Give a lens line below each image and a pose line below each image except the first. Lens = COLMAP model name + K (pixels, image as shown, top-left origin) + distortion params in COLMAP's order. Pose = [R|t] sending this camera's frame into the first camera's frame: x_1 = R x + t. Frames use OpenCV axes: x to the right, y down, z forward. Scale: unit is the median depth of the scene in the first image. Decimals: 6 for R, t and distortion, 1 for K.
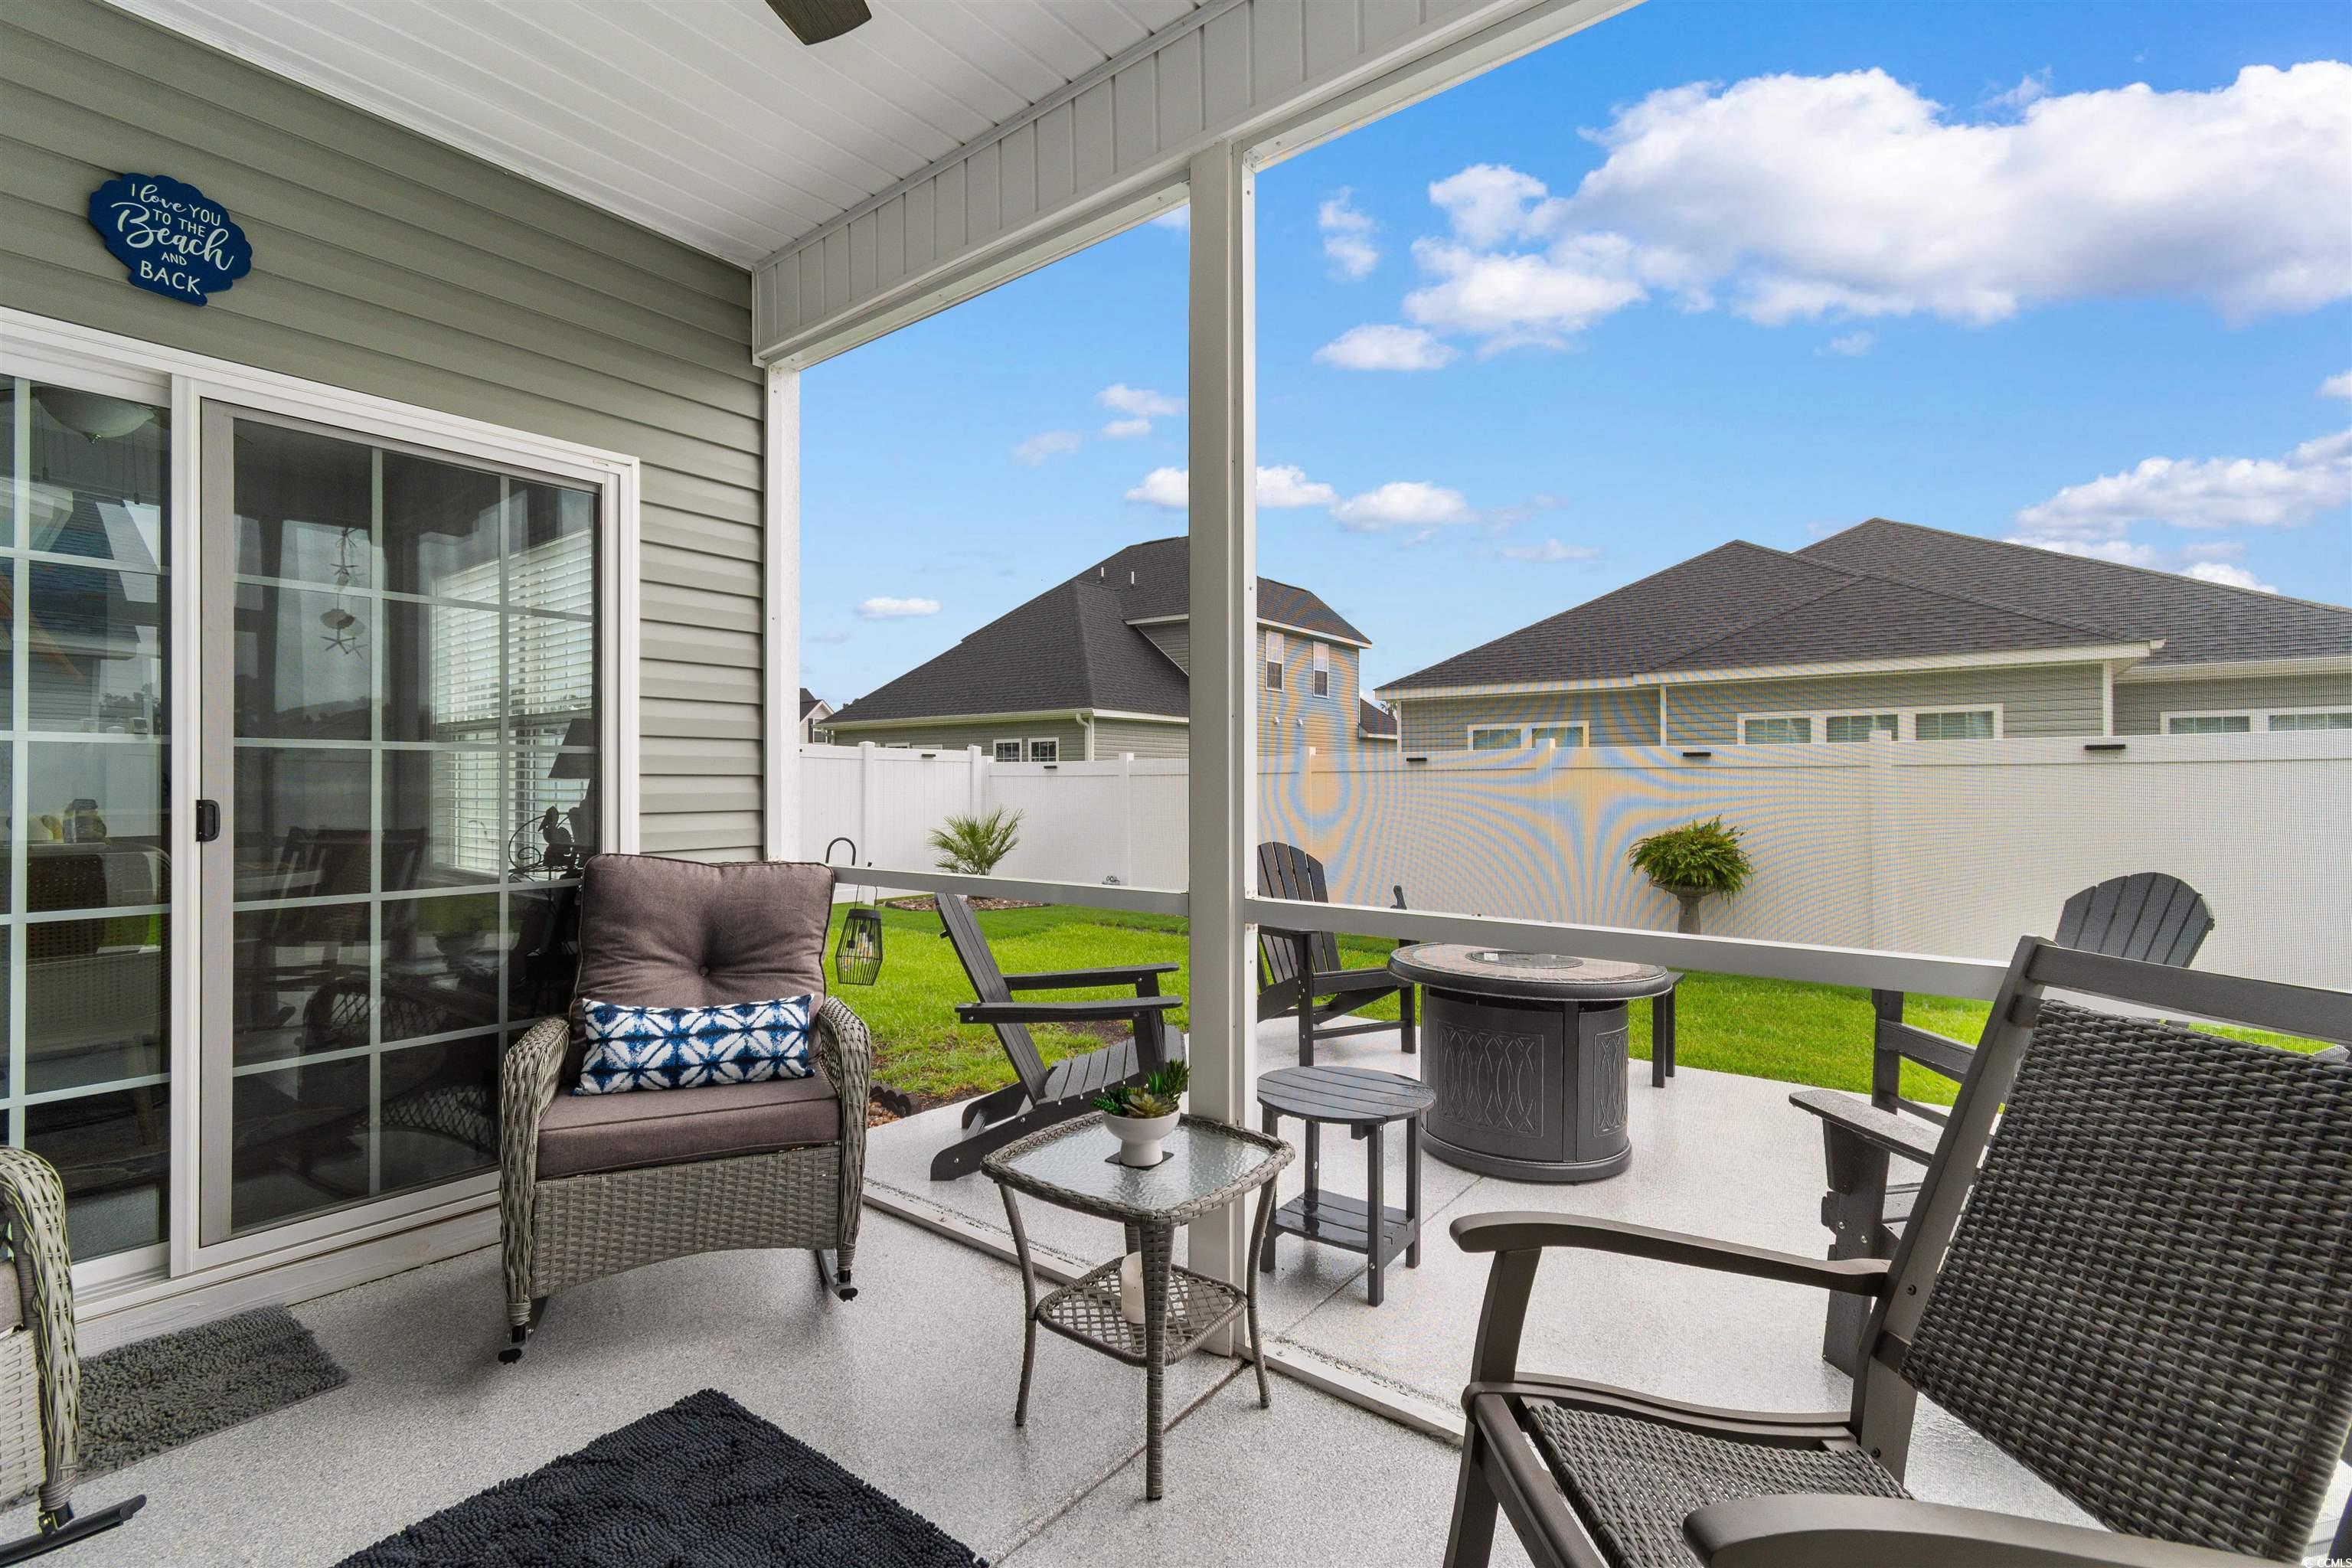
lens RADIAL K [[1039.6, 0, 1106.1], [0, 1039.6, 801.9], [0, 0, 1]] dist [0.000877, 0.000291]
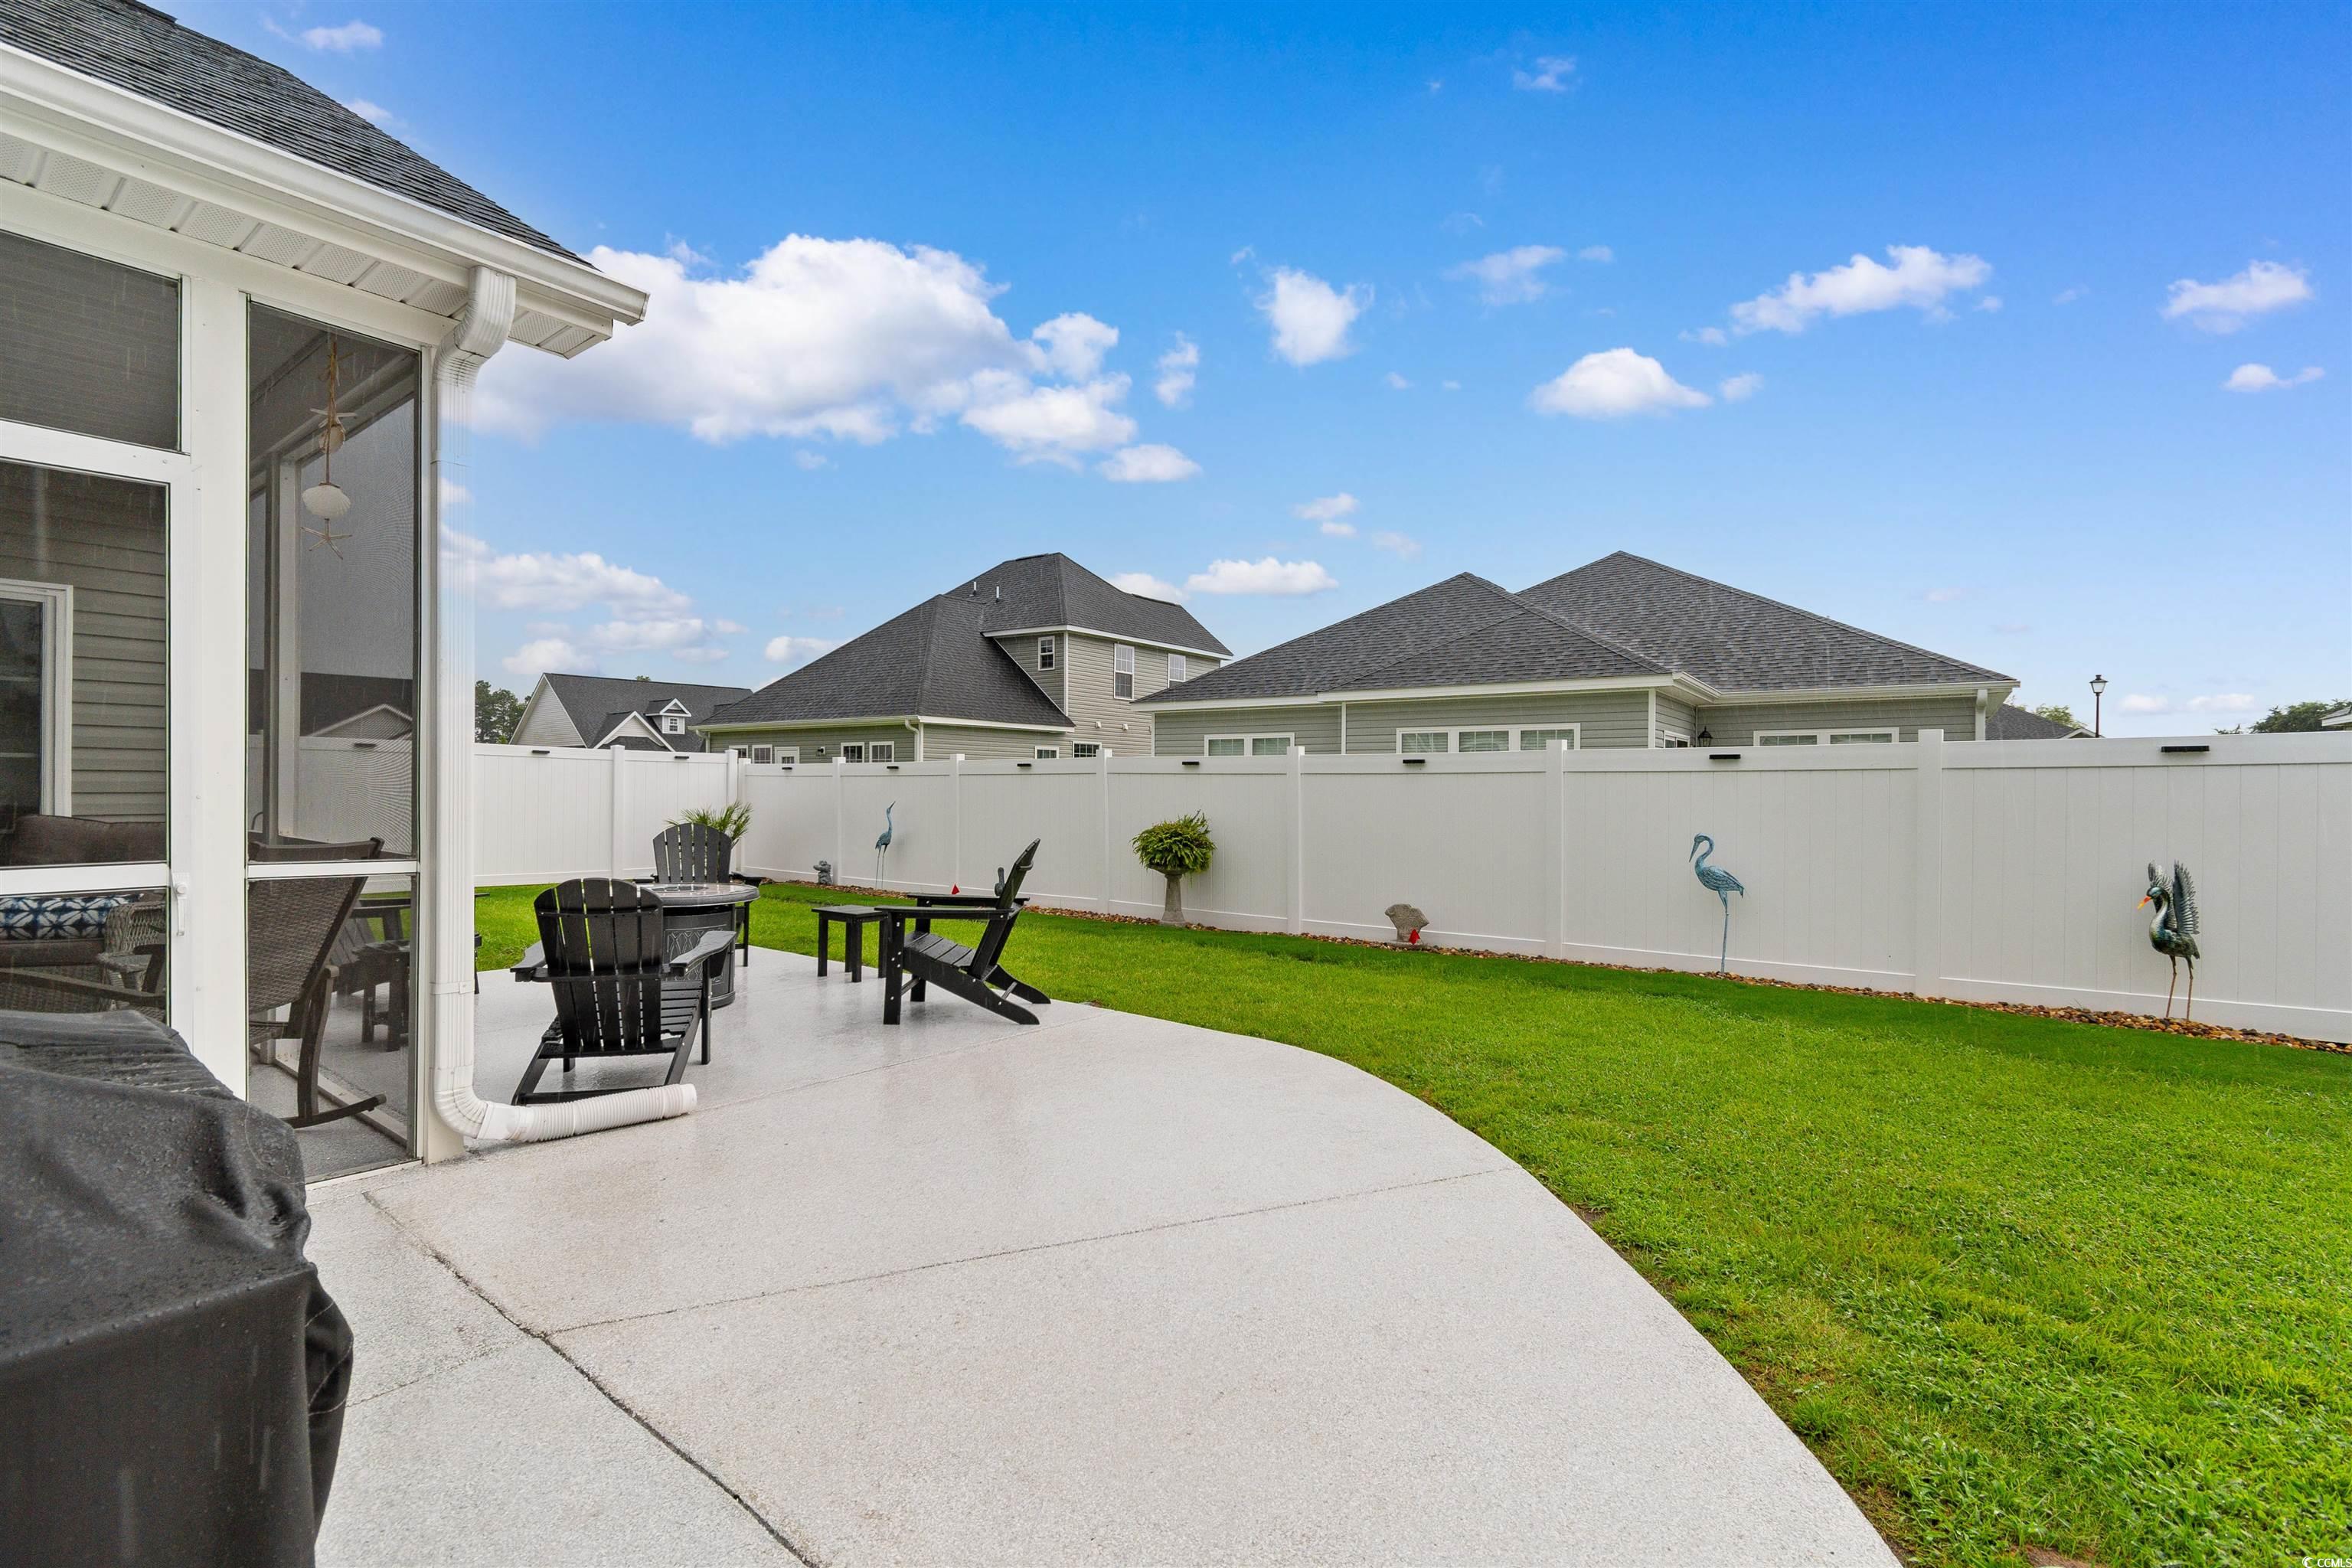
lens RADIAL K [[1039.6, 0, 1106.1], [0, 1039.6, 801.9], [0, 0, 1]] dist [0.000877, 0.000291]
pose [[0.999870, 0.008609, 0.013651, 0.256786], [-0.008585, 0.999962, -0.001816, 0.003104], [-0.013666, 0.001699, 0.999905, -0.154638]]
